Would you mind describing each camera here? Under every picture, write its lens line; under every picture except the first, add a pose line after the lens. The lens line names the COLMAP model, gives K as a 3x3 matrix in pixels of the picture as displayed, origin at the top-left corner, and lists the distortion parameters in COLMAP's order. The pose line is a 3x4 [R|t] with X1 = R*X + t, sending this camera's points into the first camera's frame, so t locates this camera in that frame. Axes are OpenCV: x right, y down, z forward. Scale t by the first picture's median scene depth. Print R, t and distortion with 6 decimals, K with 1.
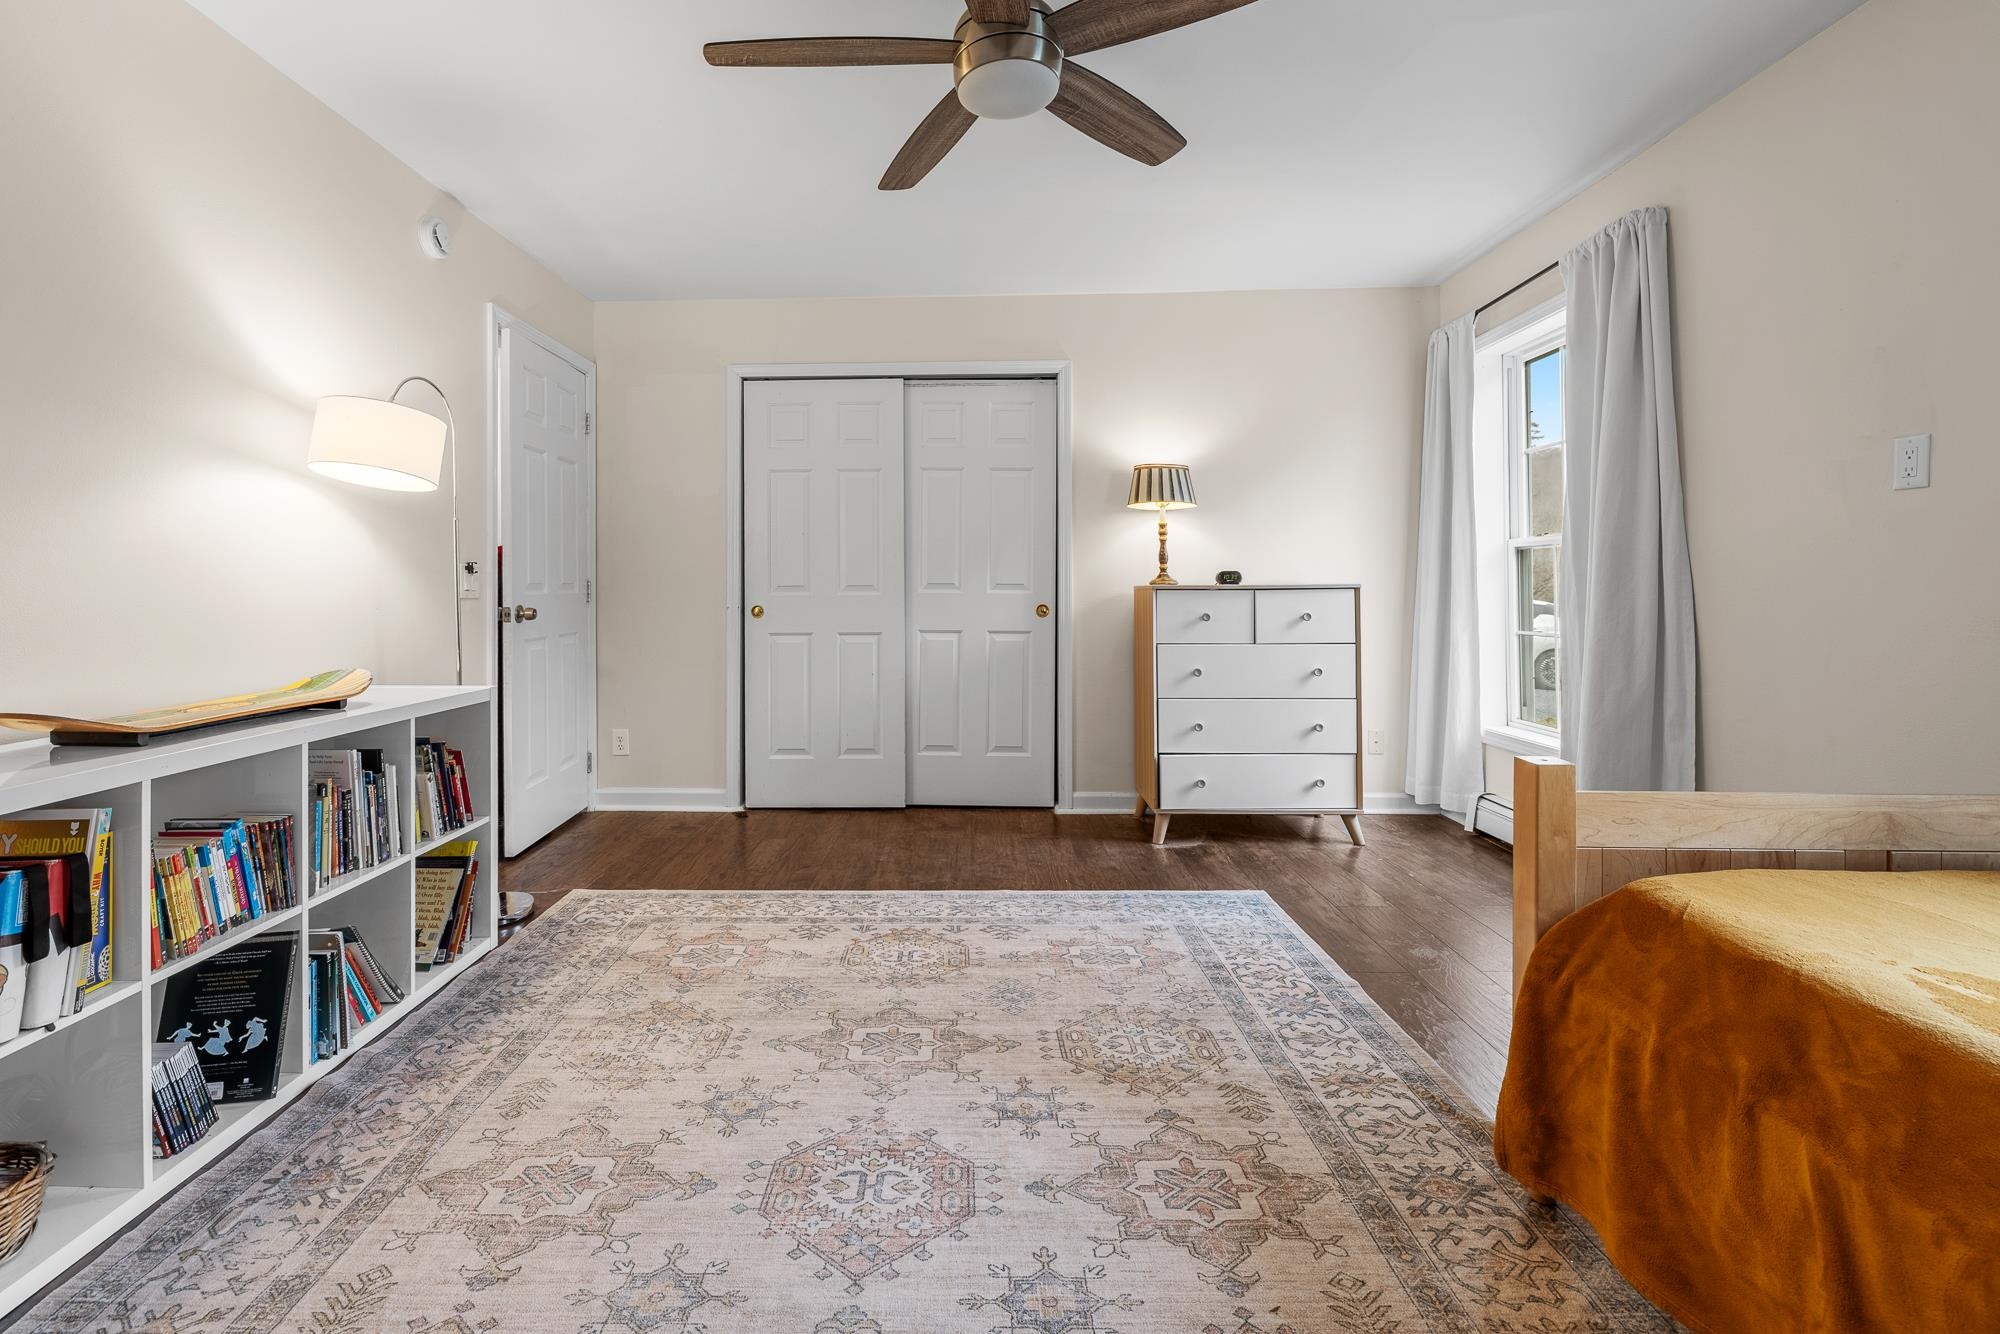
lens RADIAL K [[860.3, 0, 974.9], [0, 860.3, 591.2], [0, 0, 1]] dist [-0.000057, -0.000197]
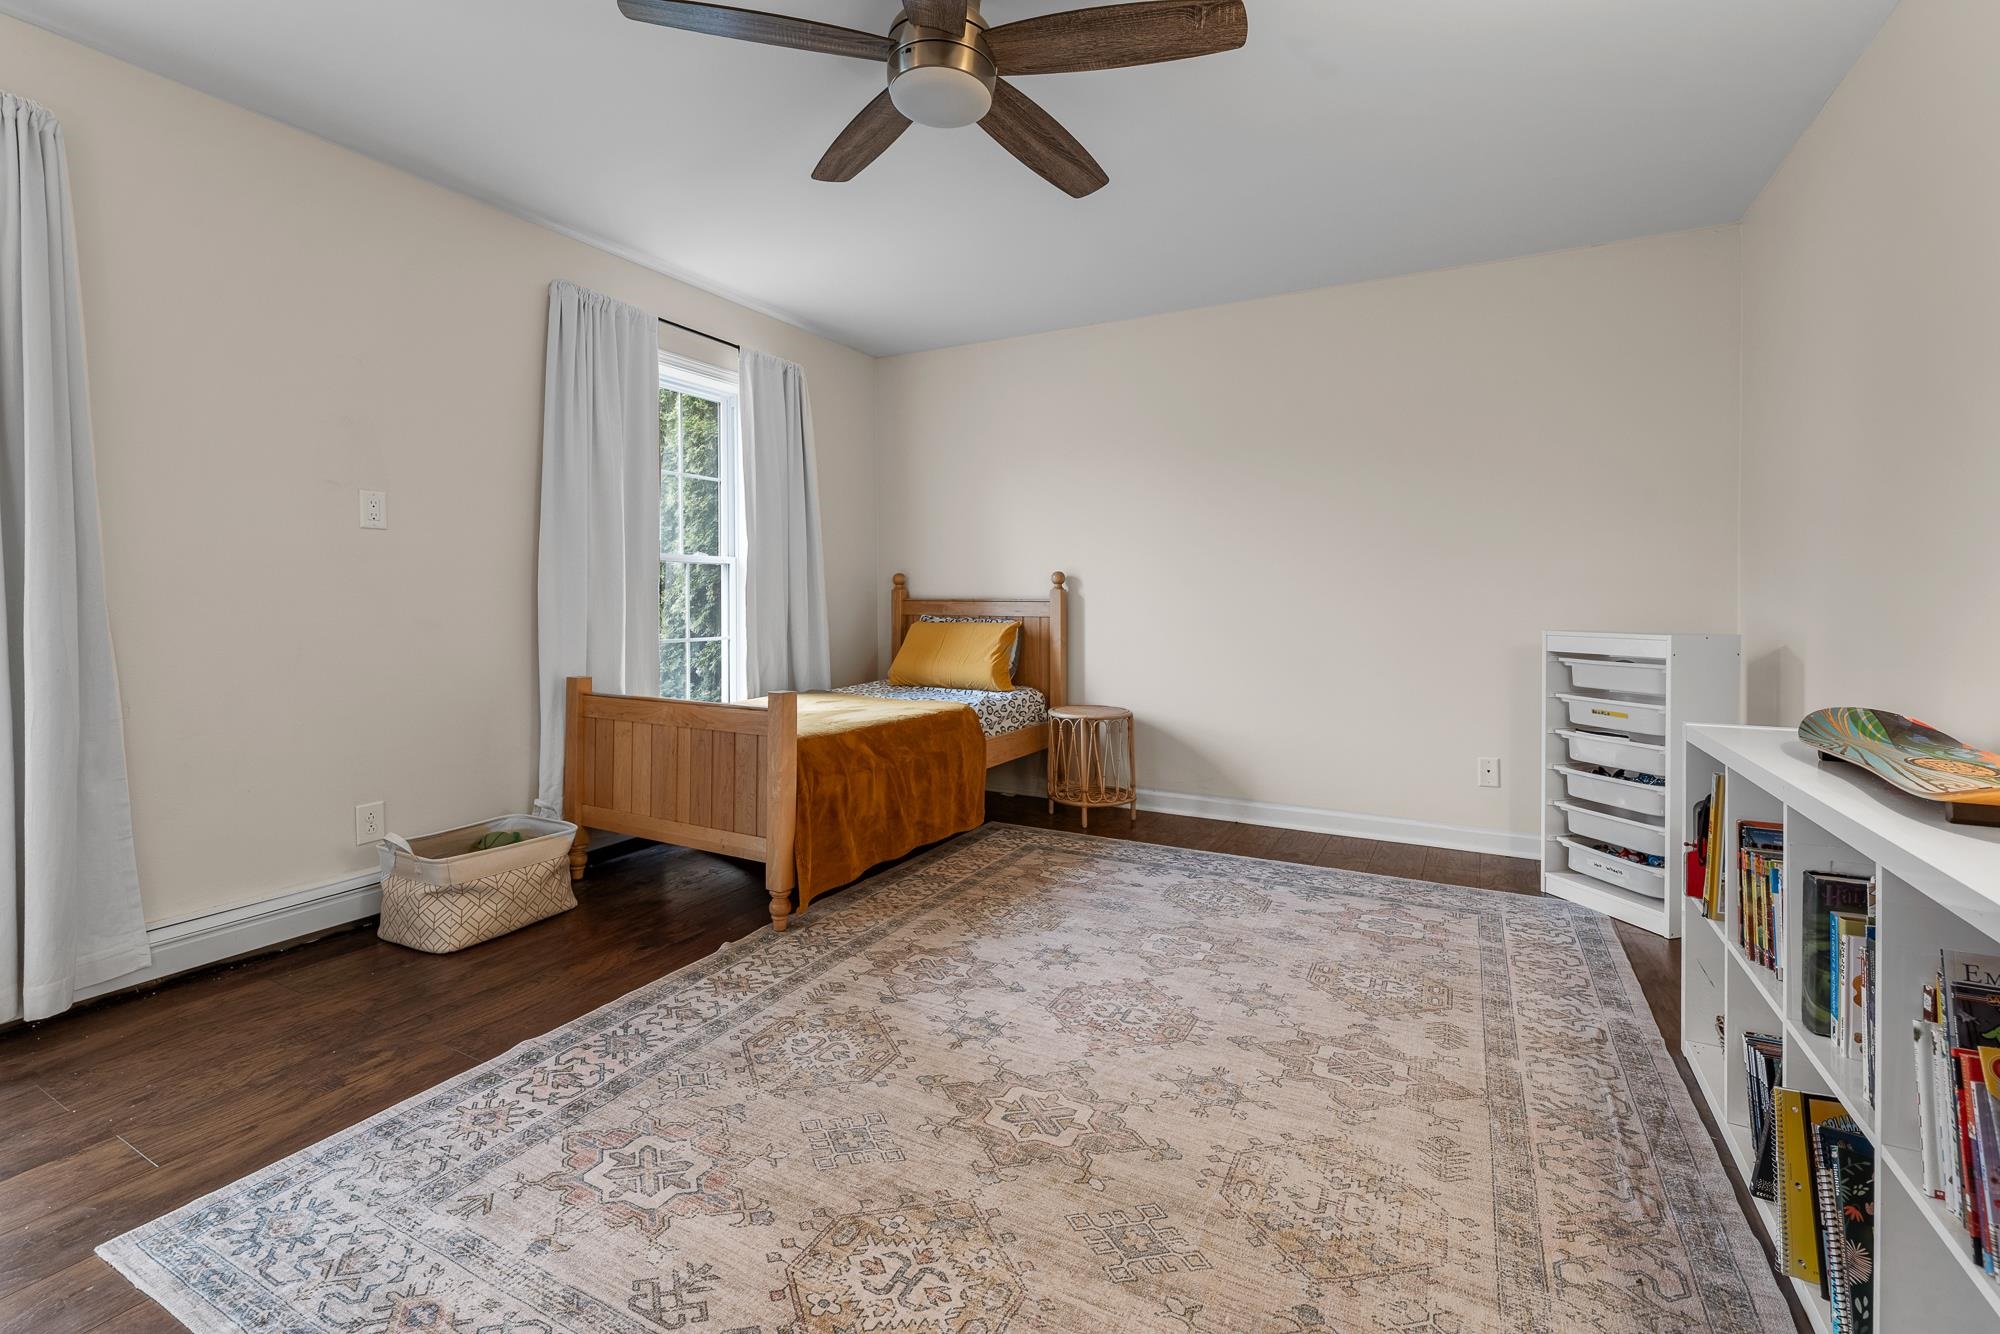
lens RADIAL K [[860.3, 0, 1001.5], [0, 860.3, 604.8], [0, 0, 1]] dist [-0.000057, -0.000197]
pose [[-0.874691, -0.001047, 0.484680, -0.503180], [0.003829, 0.999952, 0.009070, -0.005039], [-0.484666, 0.009789, -0.874645, 1.834300]]
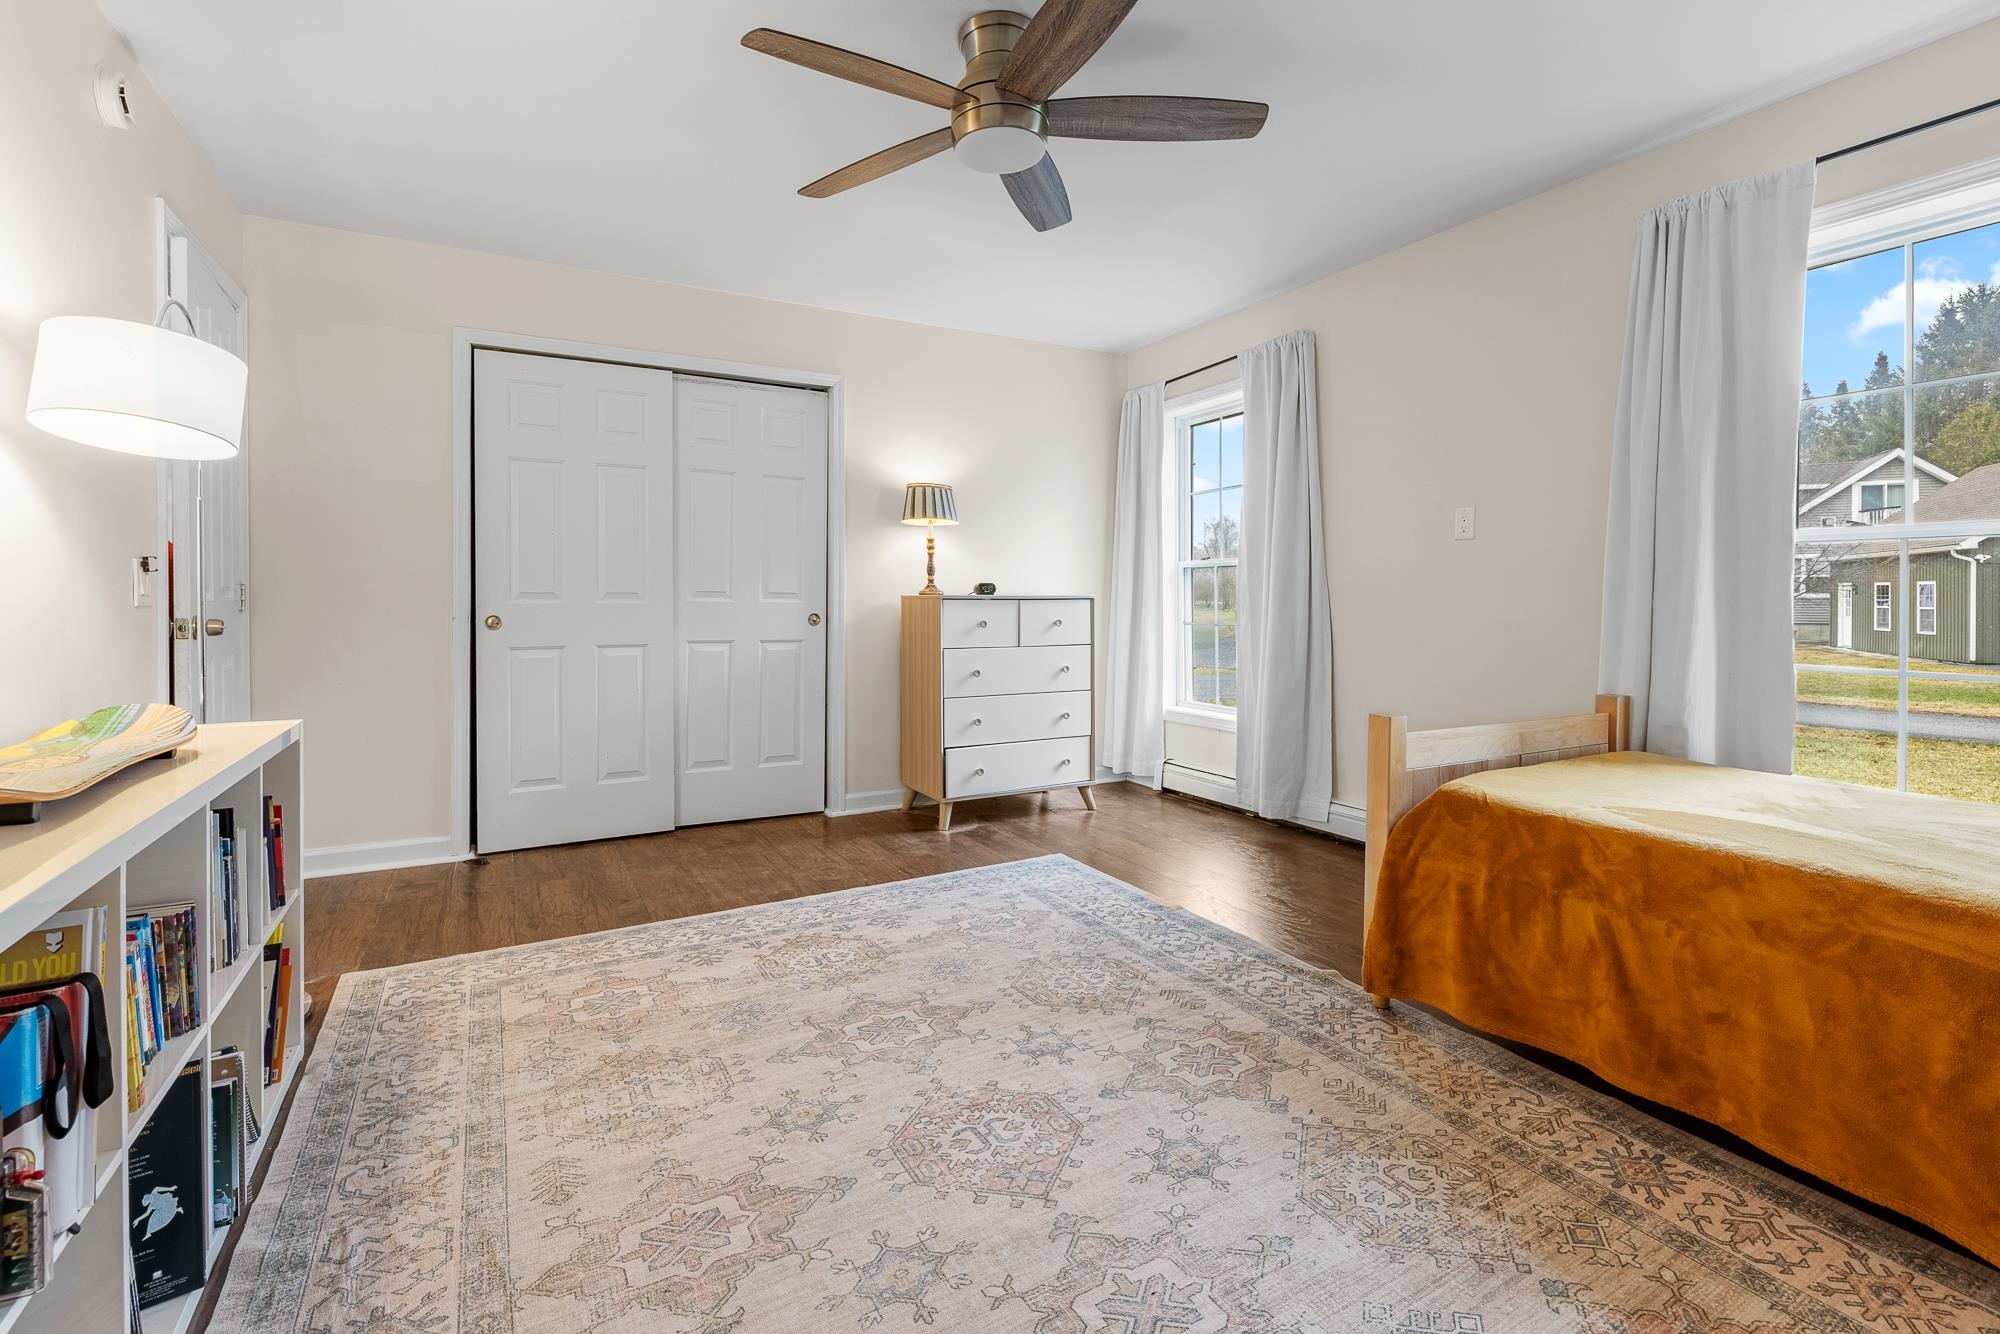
lens RADIAL K [[860.3, 0, 997.2], [0, 860.3, 611.8], [0, 0, 1]] dist [-0.000057, -0.000197]
pose [[0.867972, -0.002137, 0.496608, -0.515959], [-0.004224, 0.999923, 0.011685, 0.002065], [-0.496595, -0.012240, 0.867896, 0.028209]]
